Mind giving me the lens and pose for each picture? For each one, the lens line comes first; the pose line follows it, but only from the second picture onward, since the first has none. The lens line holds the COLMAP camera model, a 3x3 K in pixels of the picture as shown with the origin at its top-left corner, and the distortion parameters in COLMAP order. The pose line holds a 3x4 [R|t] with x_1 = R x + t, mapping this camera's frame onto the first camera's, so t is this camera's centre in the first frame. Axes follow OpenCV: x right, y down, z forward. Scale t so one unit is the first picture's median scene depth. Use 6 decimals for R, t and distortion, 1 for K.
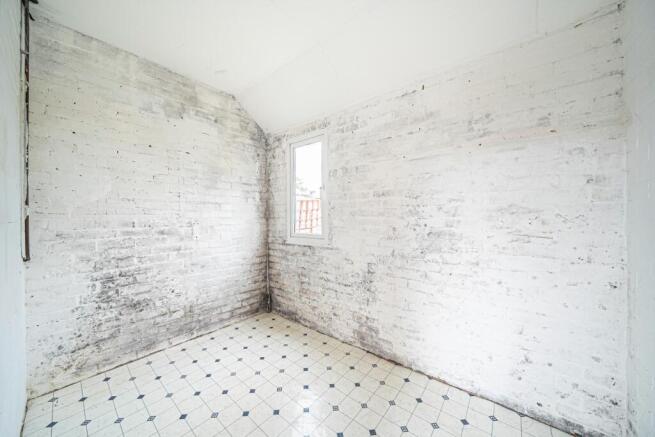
lens RADIAL K [[227.2, 0, 327.5], [0, 227.2, 218.5], [0, 0, 1]] dist [-0.016157, 0.000031]
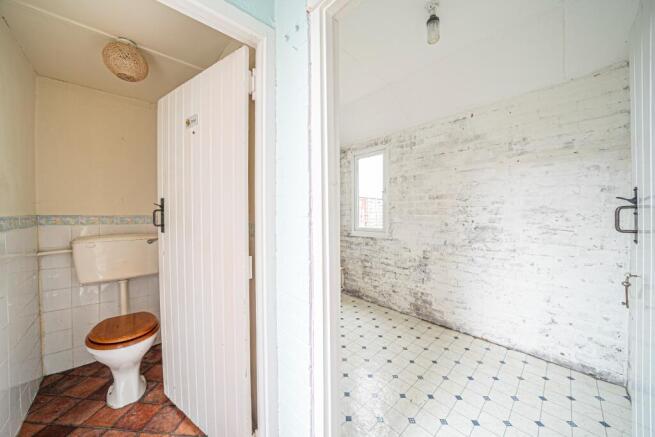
lens RADIAL K [[227.2, 0, 327.5], [0, 227.2, 218.5], [0, 0, 1]] dist [-0.016157, 0.000031]
pose [[0.989573, 0.006466, -0.143888, -0.194160], [-0.004581, 0.999899, 0.013425, -0.000993], [0.143961, -0.012626, 0.989503, -0.380494]]
